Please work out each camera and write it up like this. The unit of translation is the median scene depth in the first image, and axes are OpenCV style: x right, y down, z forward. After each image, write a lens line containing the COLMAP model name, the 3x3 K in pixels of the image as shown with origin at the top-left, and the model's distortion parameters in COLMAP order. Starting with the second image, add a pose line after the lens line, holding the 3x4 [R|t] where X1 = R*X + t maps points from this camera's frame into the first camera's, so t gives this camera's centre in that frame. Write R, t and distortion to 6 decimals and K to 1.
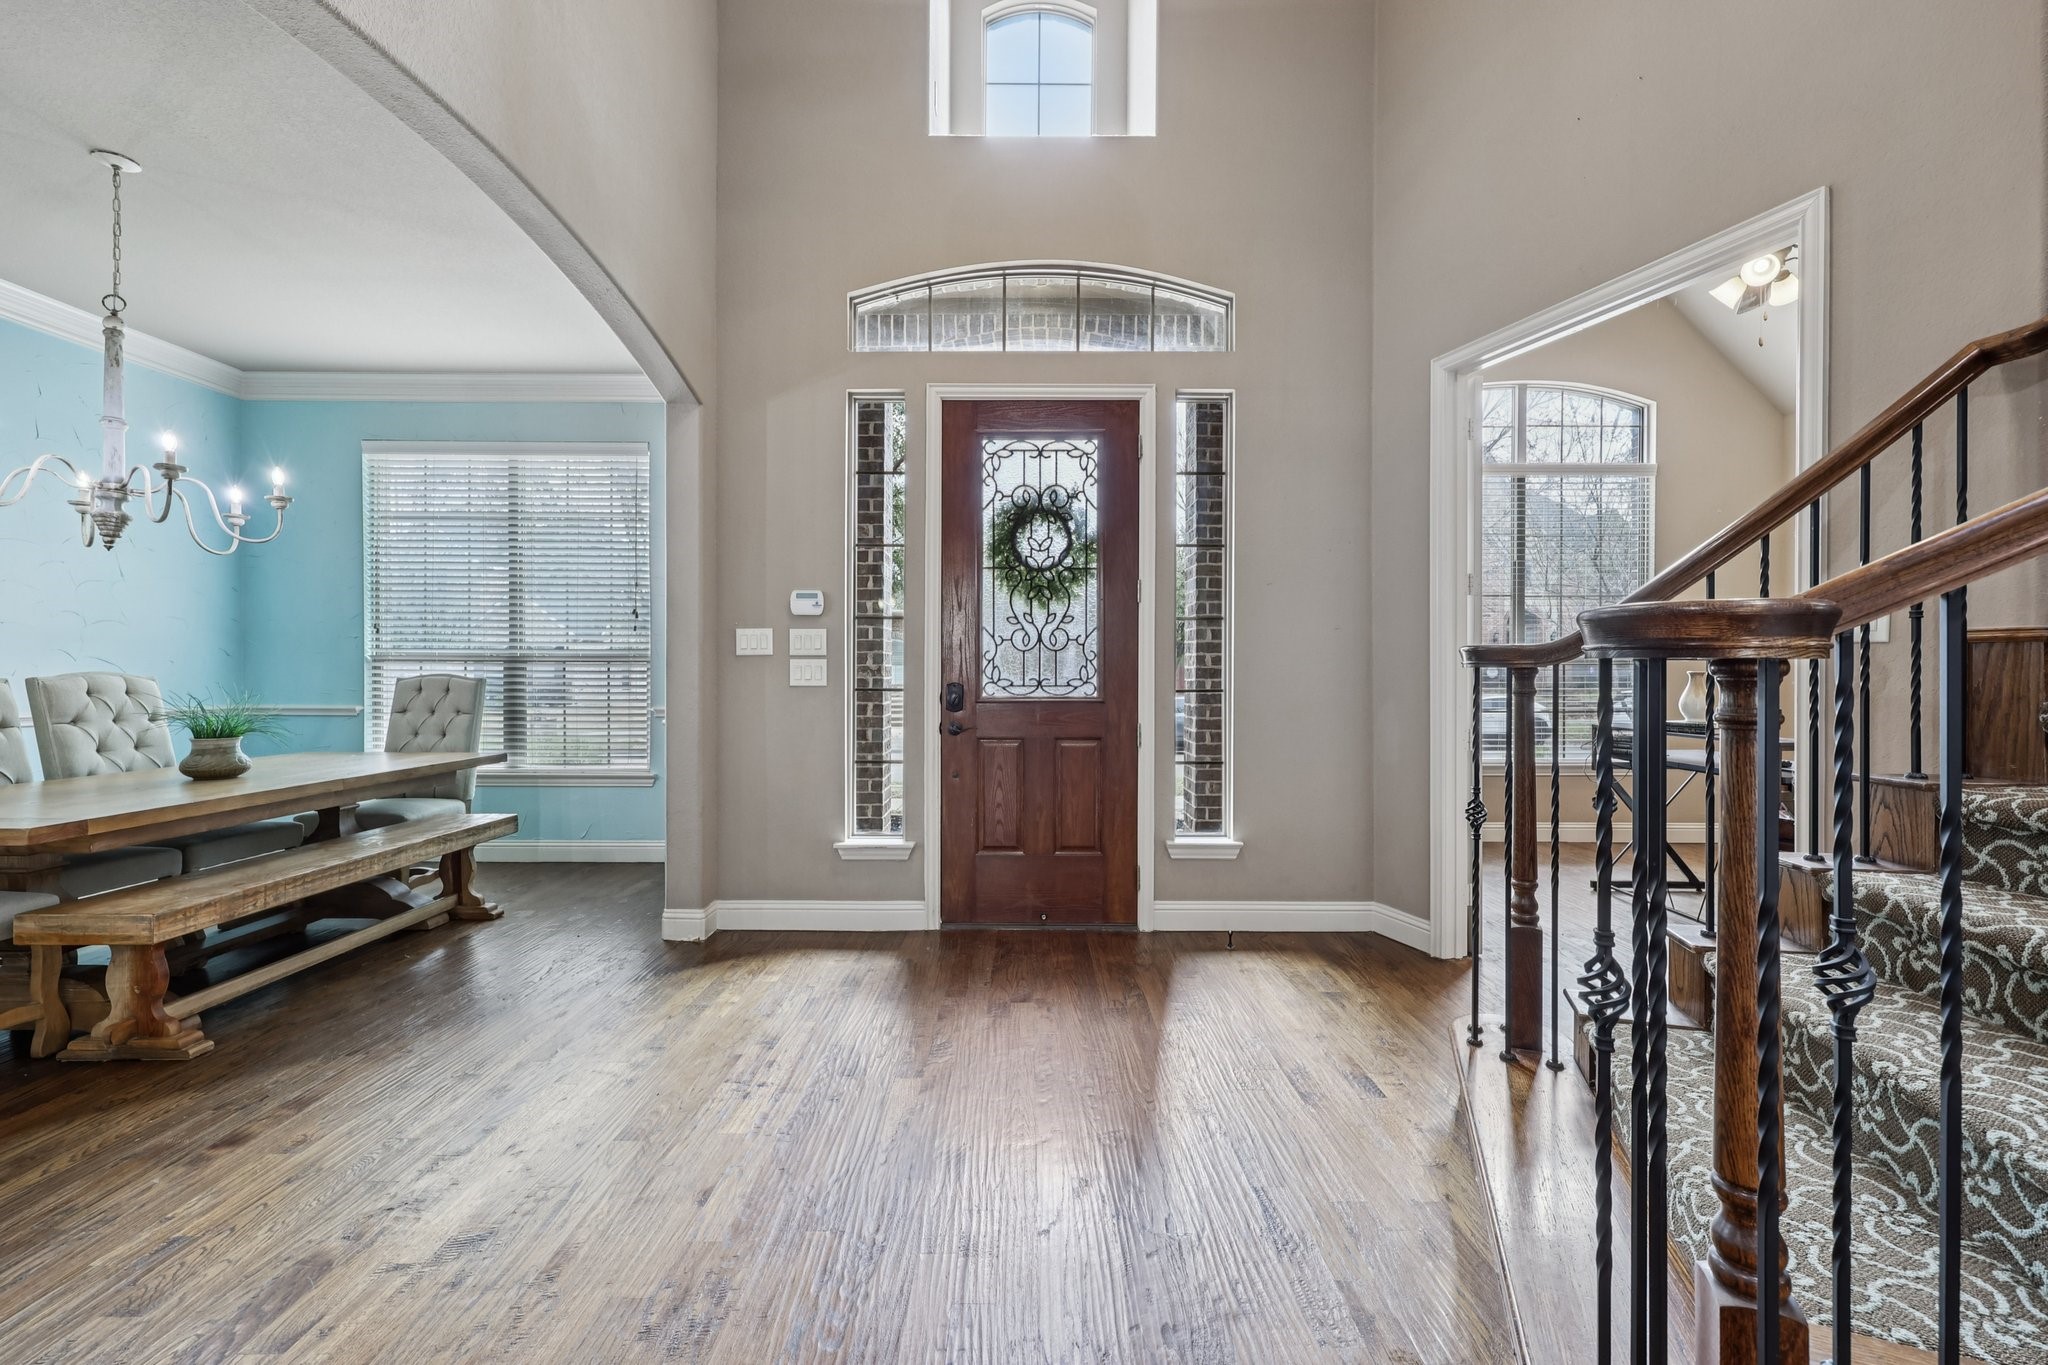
lens RADIAL K [[856.0, 0, 1027.9], [0, 856.0, 679.9], [0, 0, 1]] dist [0.003286, 0.000401]
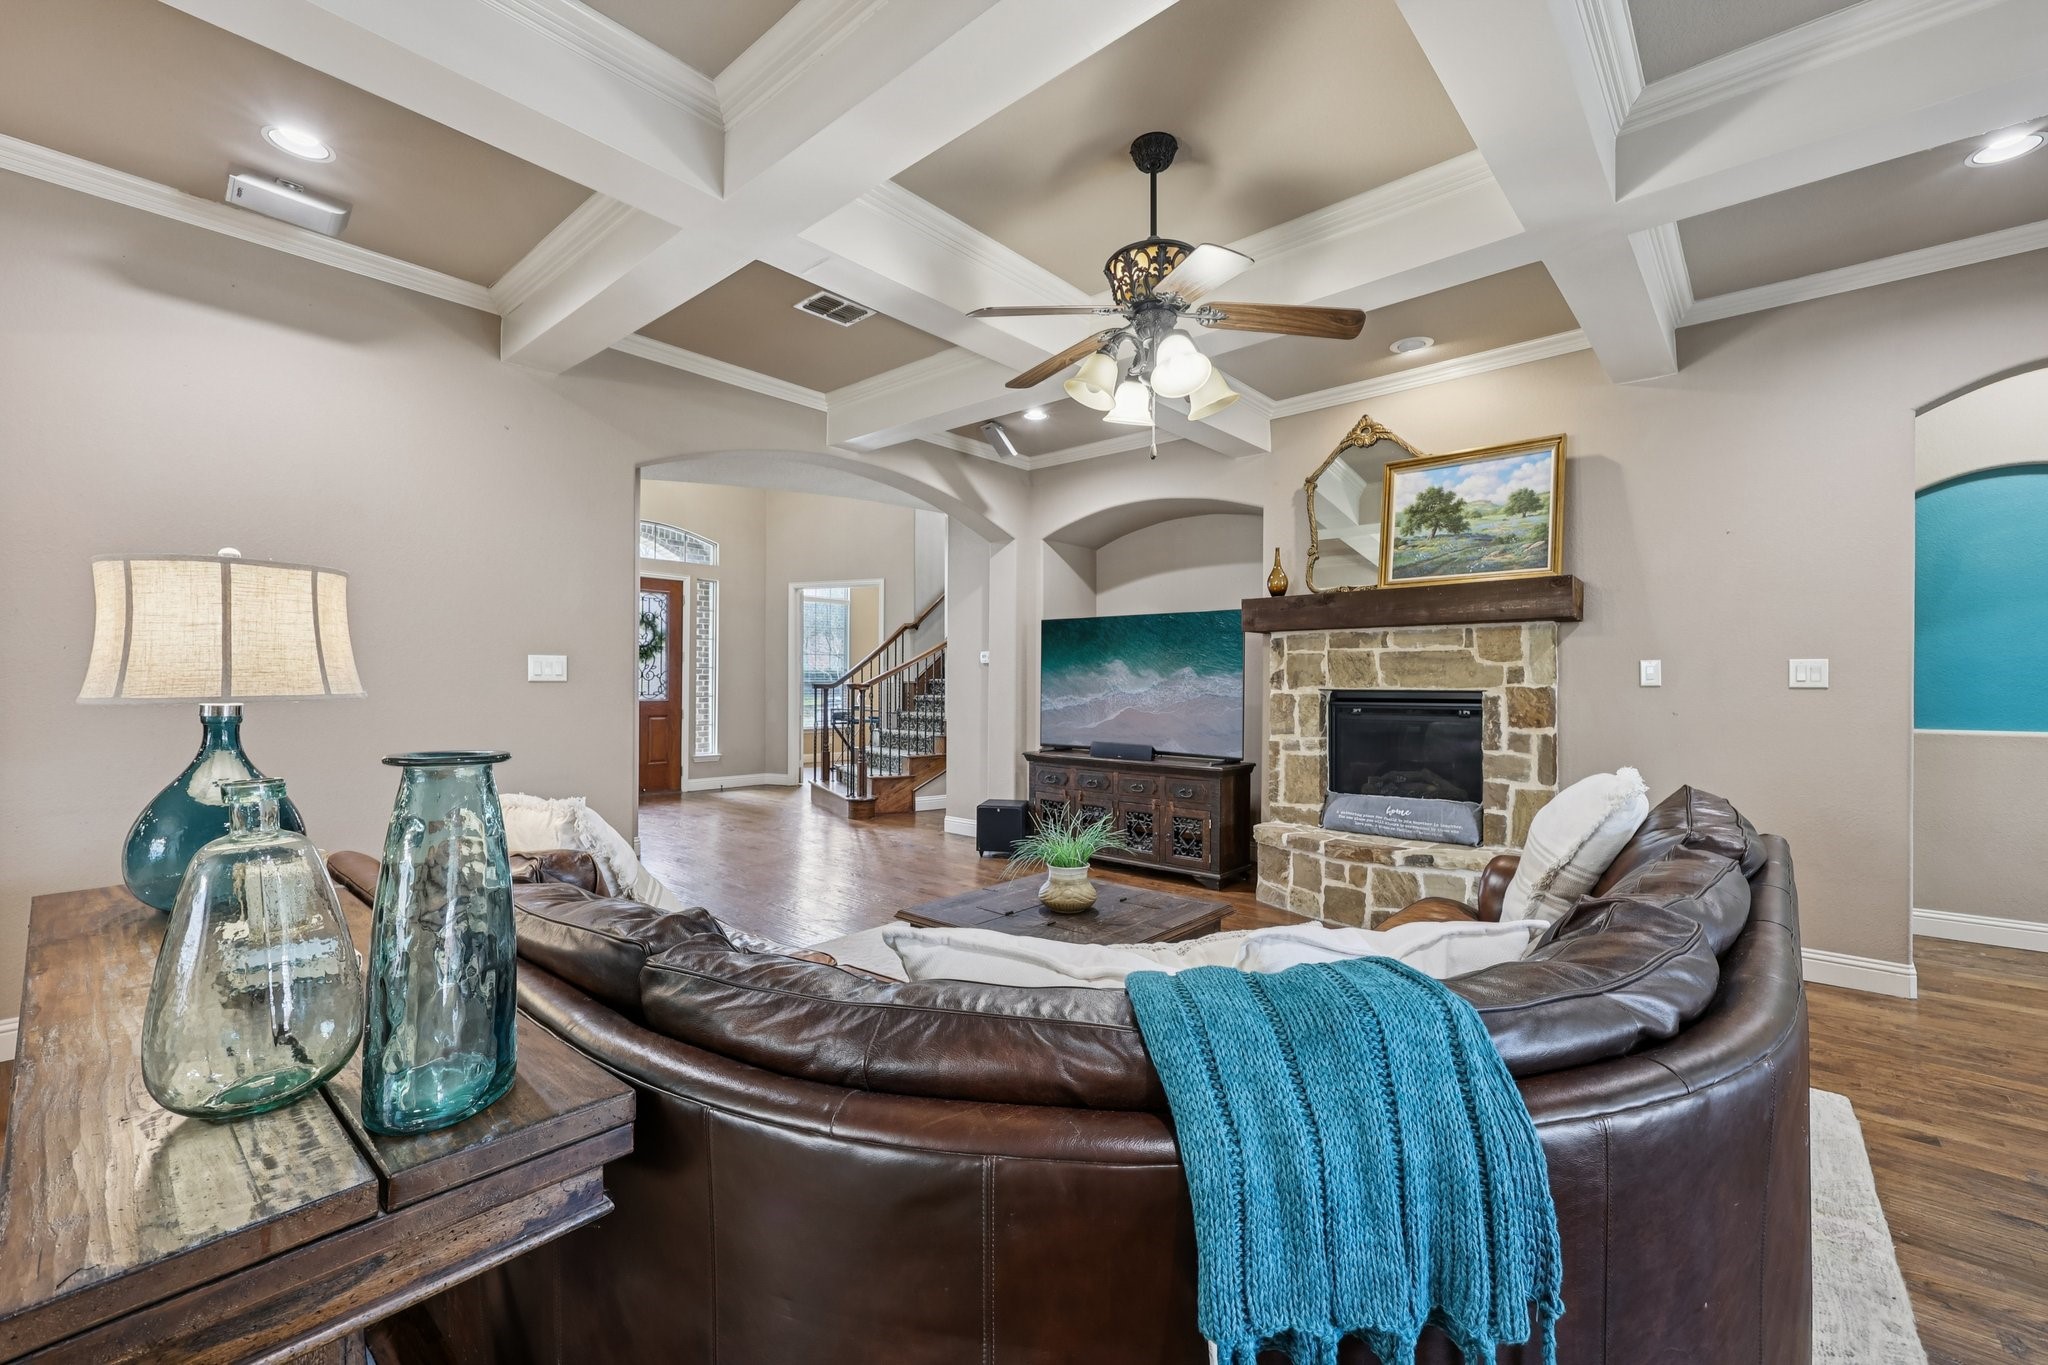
lens RADIAL K [[856.0, 0, 1019.3], [0, 856.0, 687.9], [0, 0, 1]] dist [0.003286, 0.000401]
pose [[0.667303, -0.000277, 0.744786, -1.077879], [-0.000075, 1.000000, 0.000439, -0.012422], [-0.744786, -0.000348, 0.667303, -1.406565]]
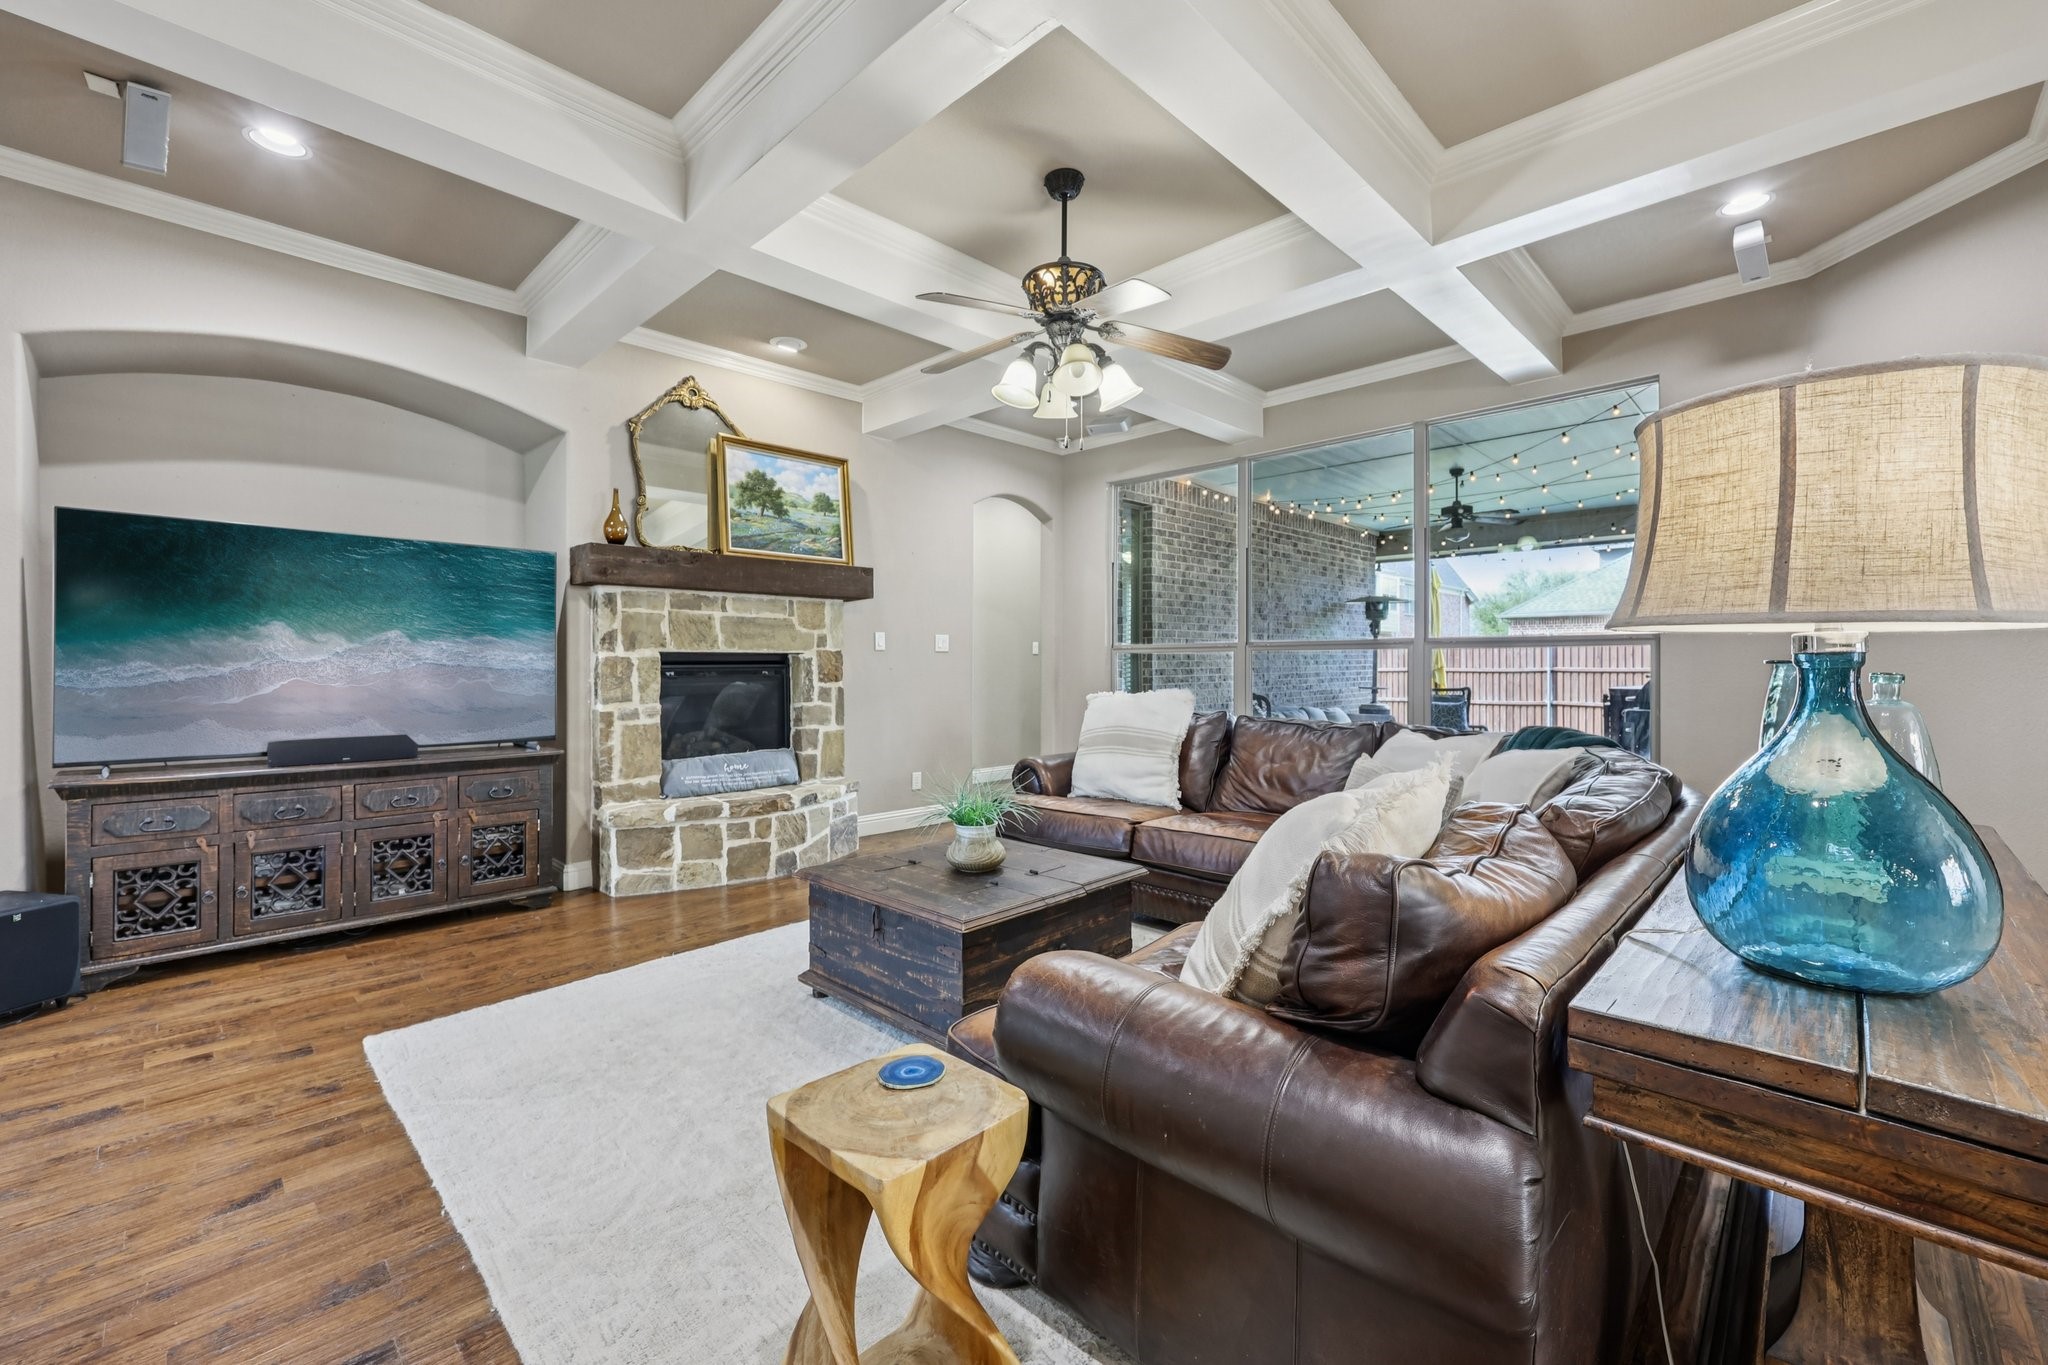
lens RADIAL K [[856.0, 0, 1020.5], [0, 856.0, 671.1], [0, 0, 1]] dist [0.003286, 0.000401]
pose [[-0.716748, -0.008500, 0.697281, -1.025236], [0.002858, 0.999882, 0.015127, 0.000225], [-0.697327, 0.012835, -0.716638, -0.406954]]
